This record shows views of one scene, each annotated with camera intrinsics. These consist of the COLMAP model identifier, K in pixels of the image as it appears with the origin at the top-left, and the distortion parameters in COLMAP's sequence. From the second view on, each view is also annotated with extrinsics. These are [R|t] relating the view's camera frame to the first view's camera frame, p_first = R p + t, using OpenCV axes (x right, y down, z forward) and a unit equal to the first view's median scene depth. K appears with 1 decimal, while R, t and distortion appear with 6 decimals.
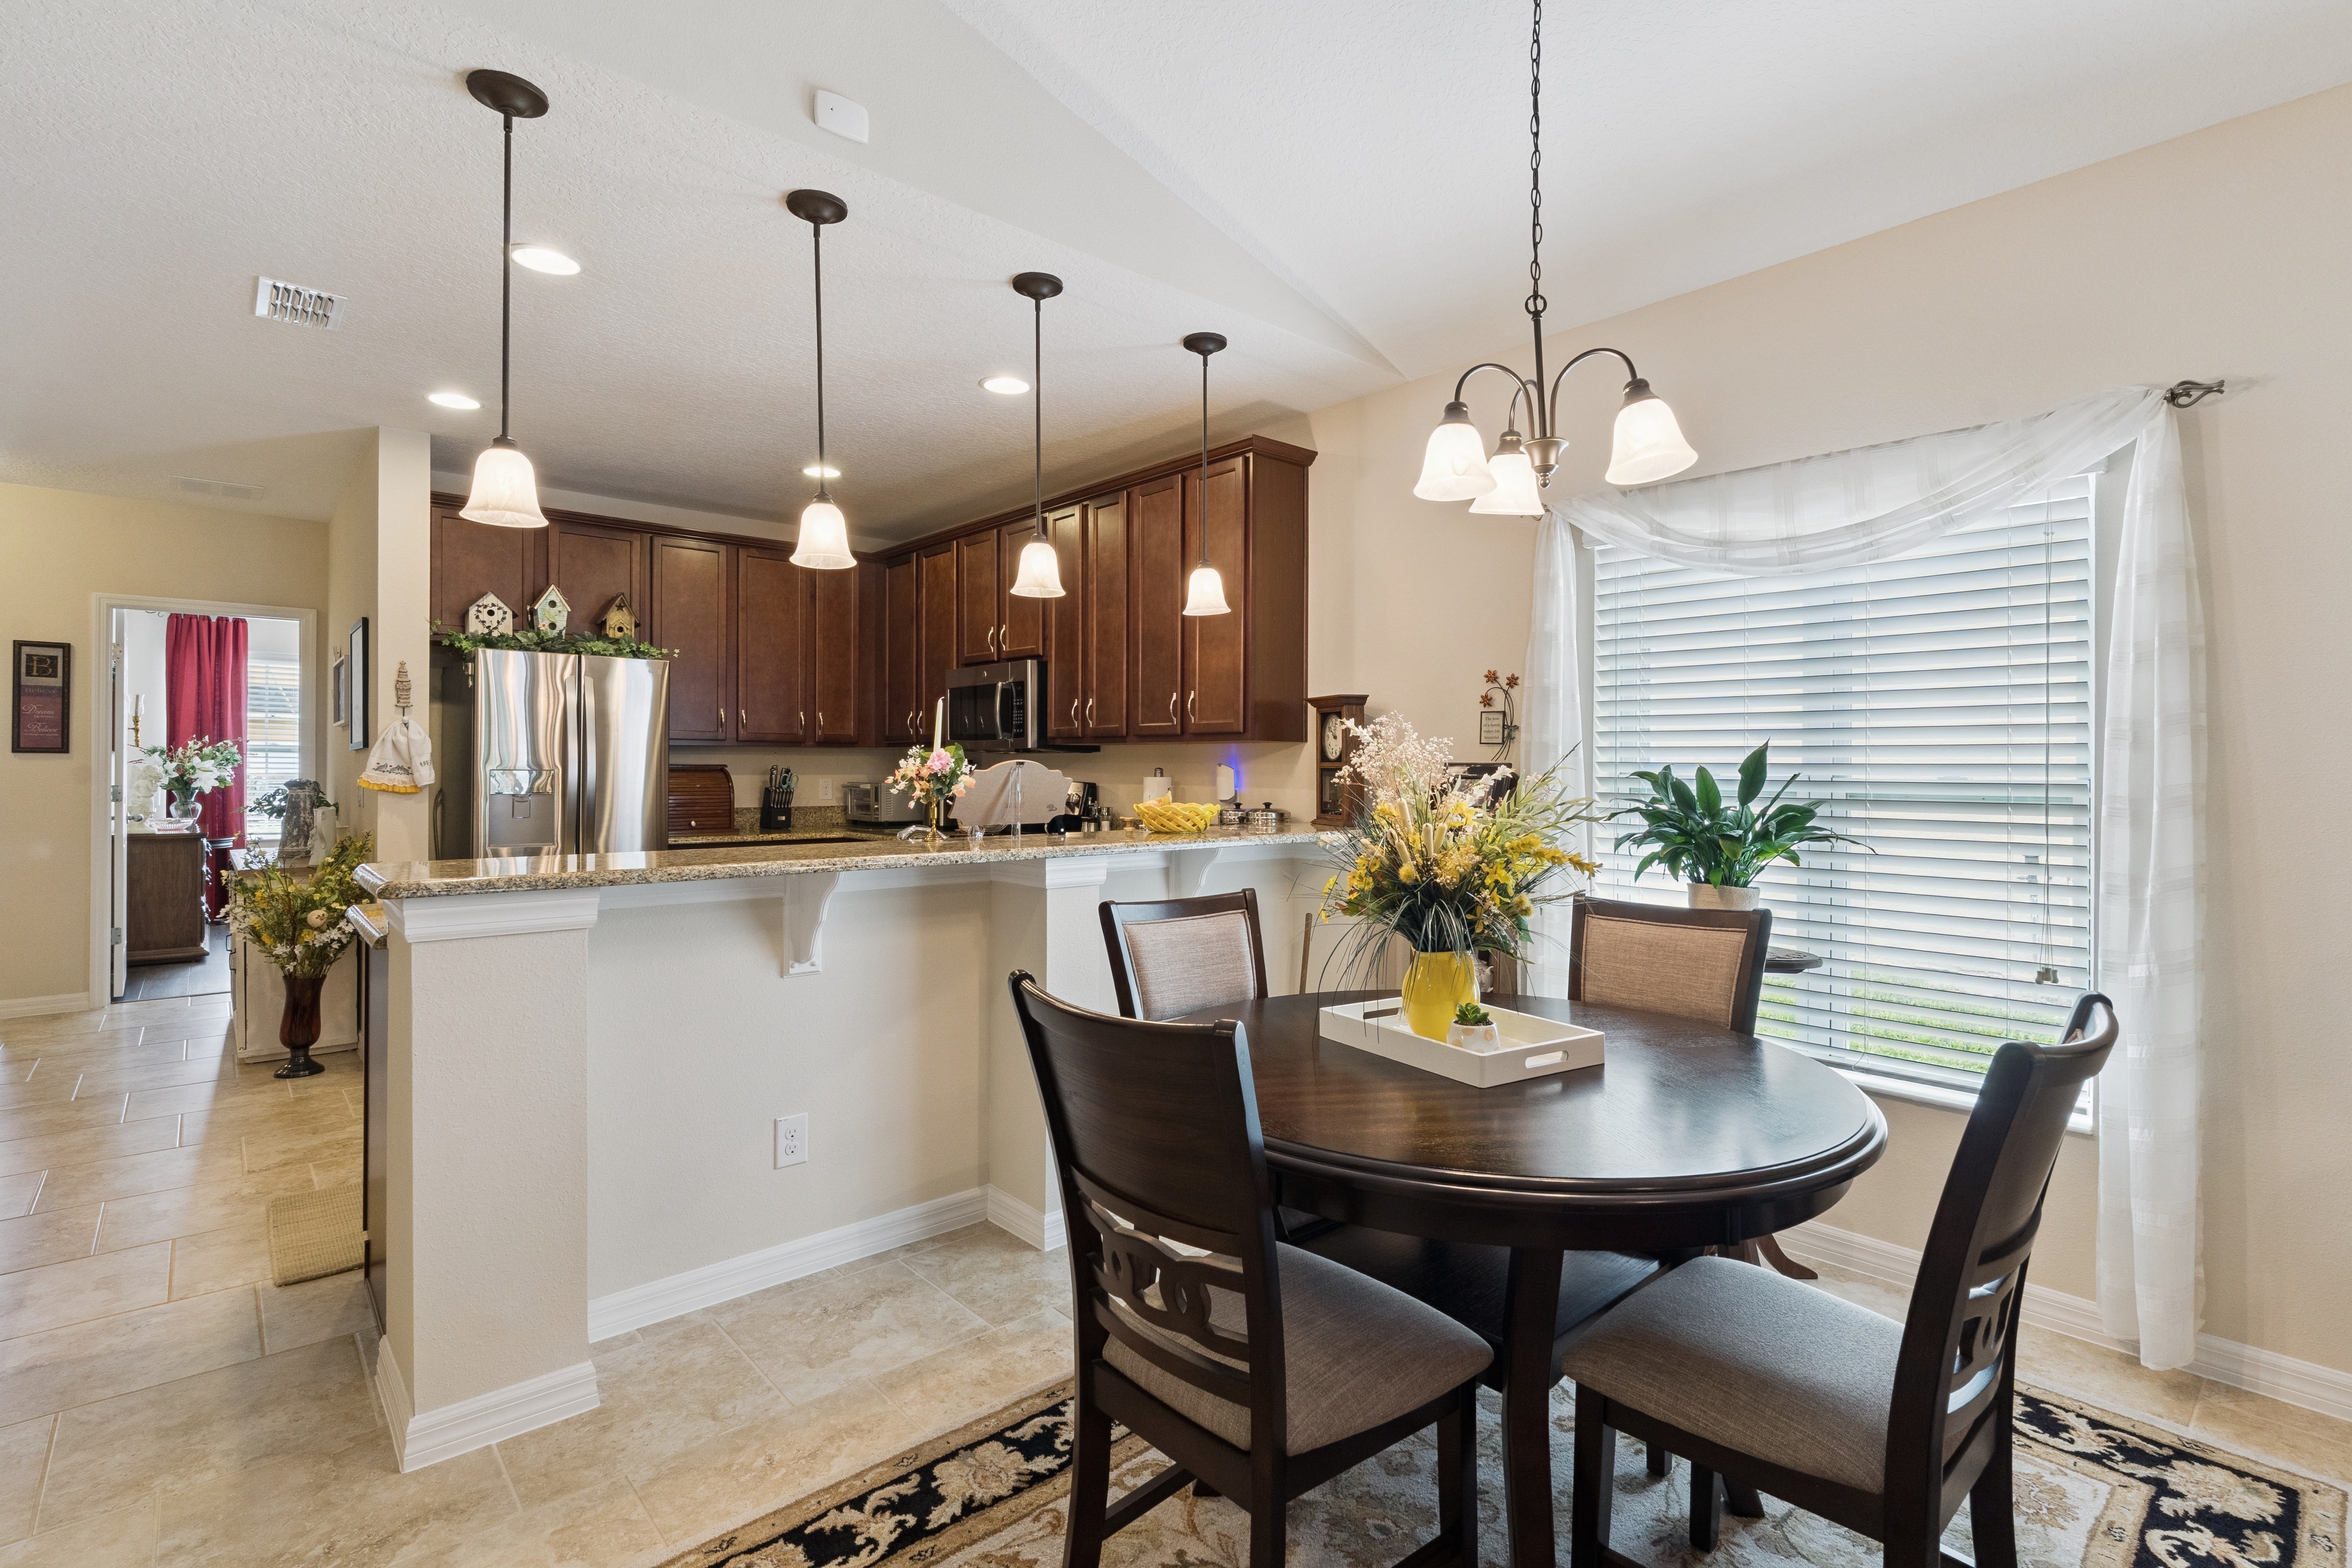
lens RADIAL K [[1091.5, 0, 1180.6], [0, 1091.5, 760.0], [0, 0, 1]] dist [-0.002682, -0.000156]
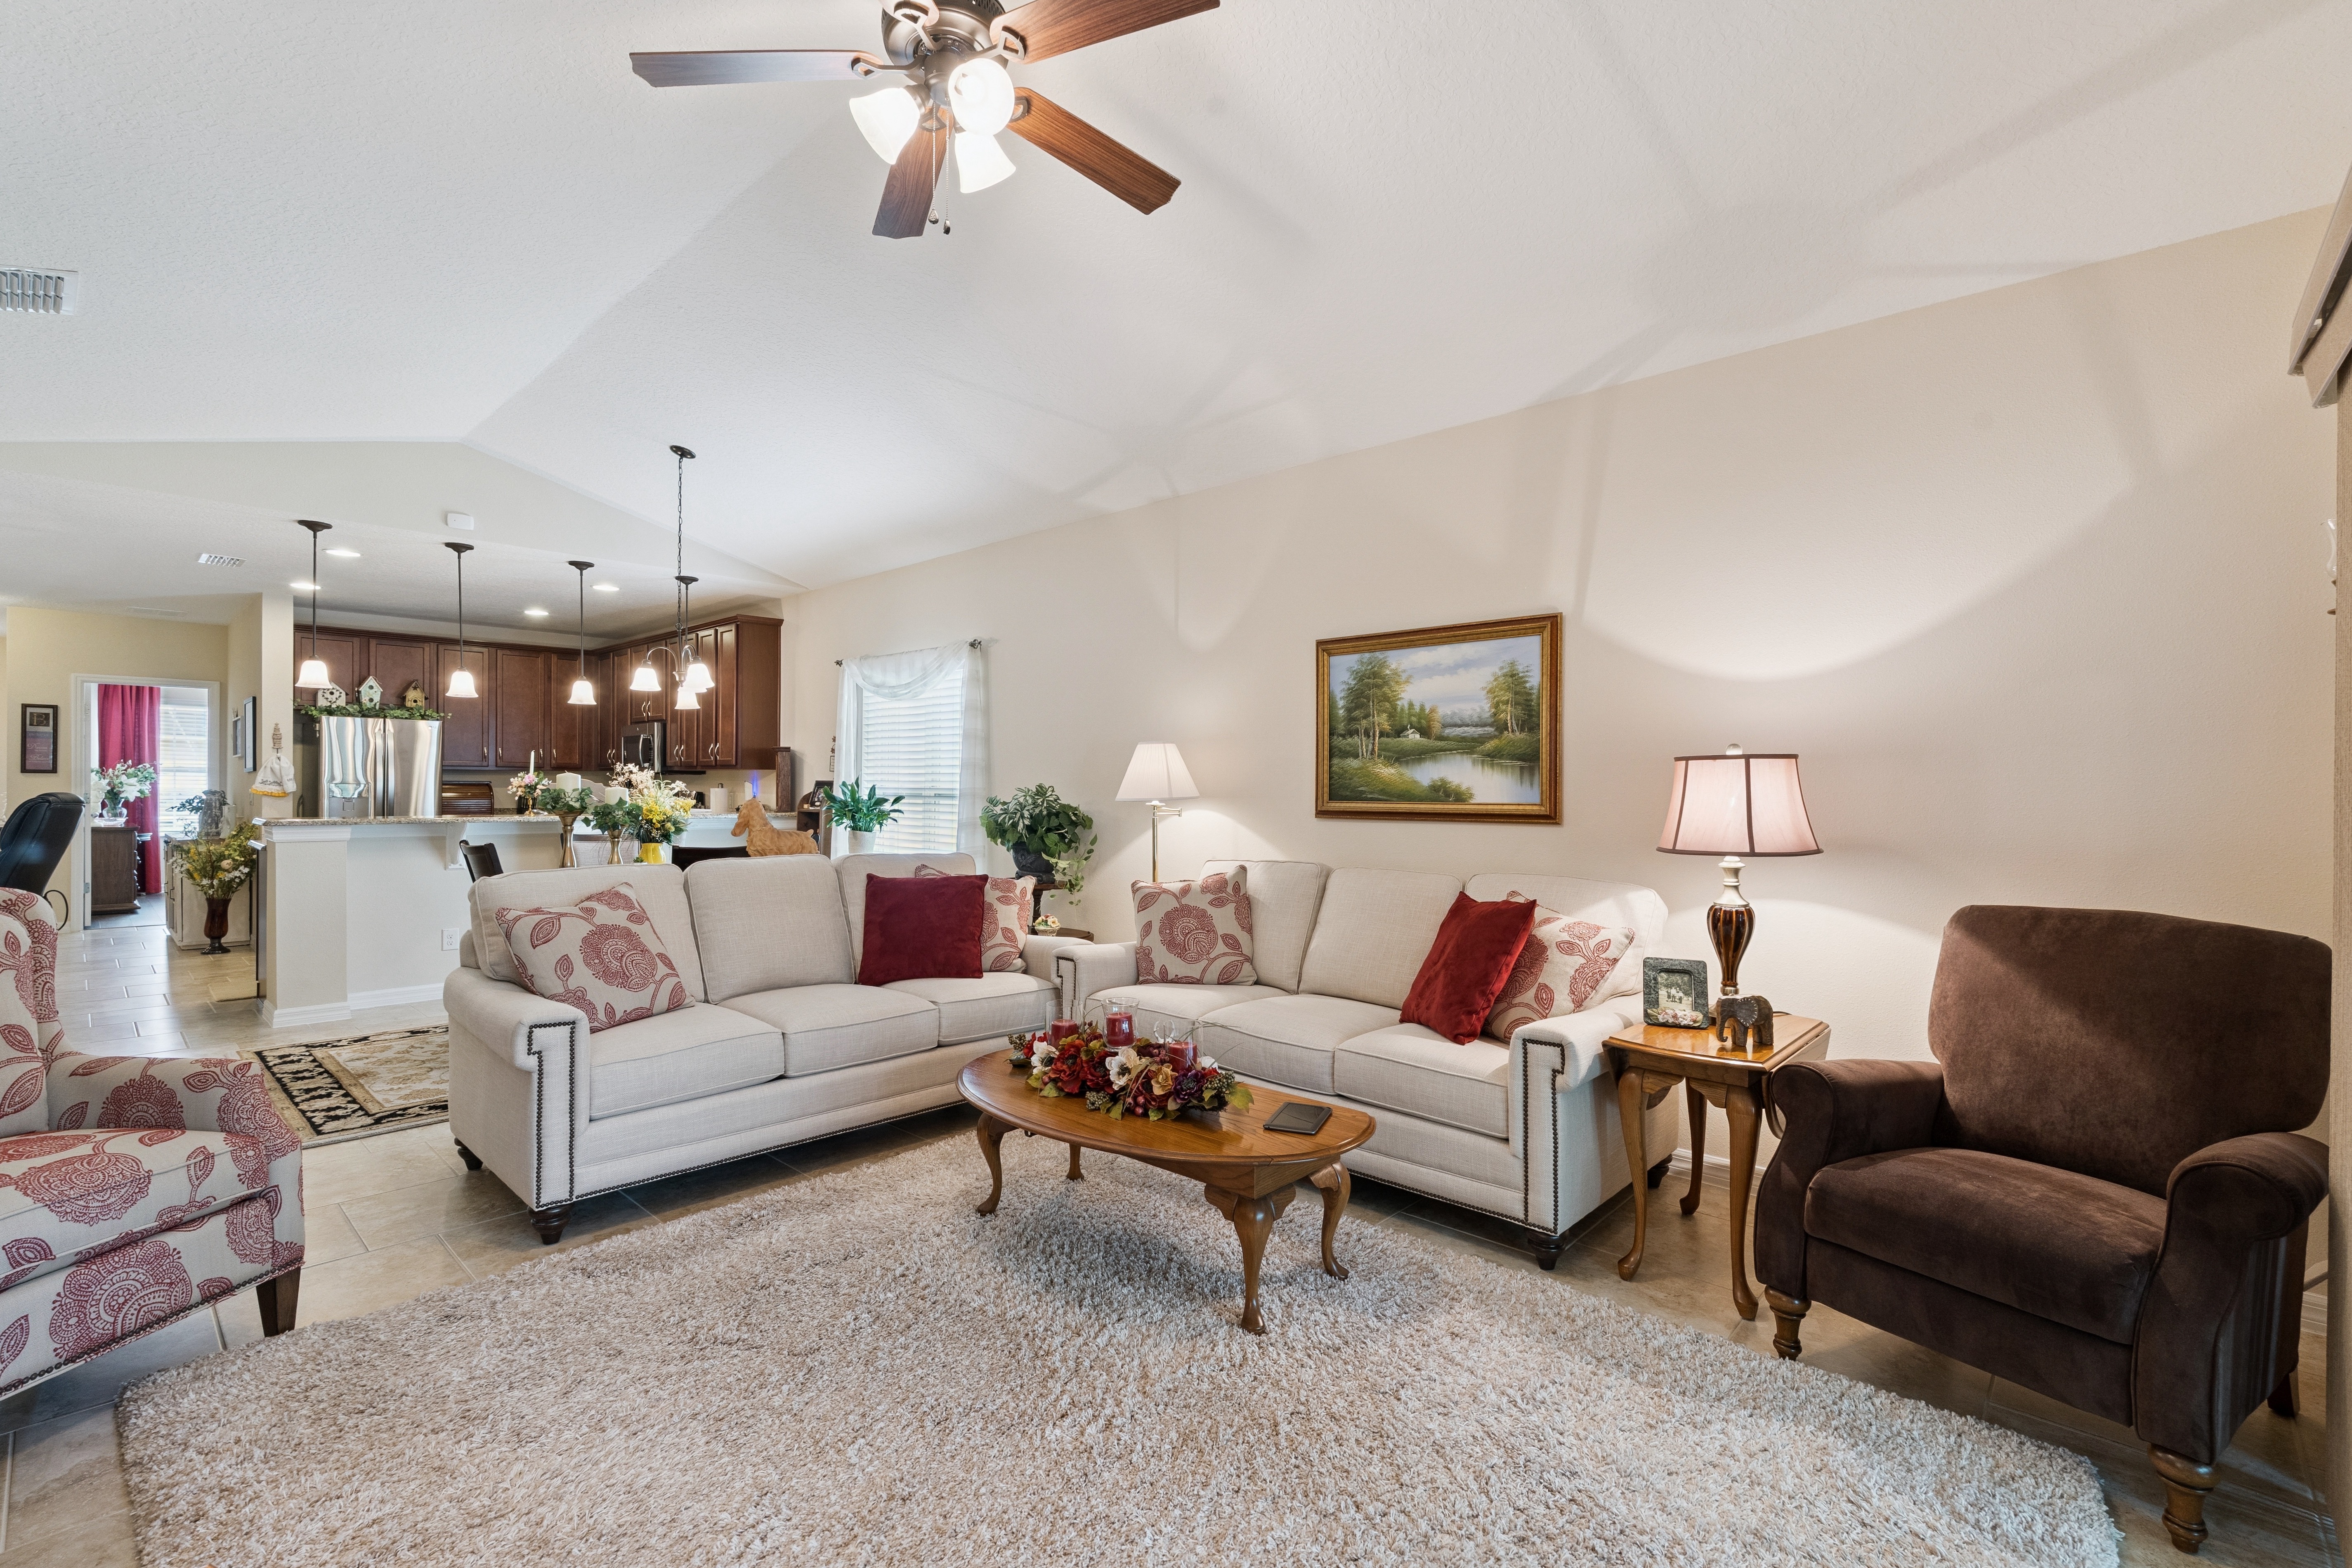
lens RADIAL K [[1047.6, 0, 1182.0], [0, 1047.6, 789.8], [0, 0, 1]] dist [-0.000820, 0.000106]
pose [[0.996193, 0.002667, 0.087133, 0.555381], [-0.003359, 0.999964, 0.007797, 0.000926], [-0.087109, -0.008060, 0.996166, -0.758406]]
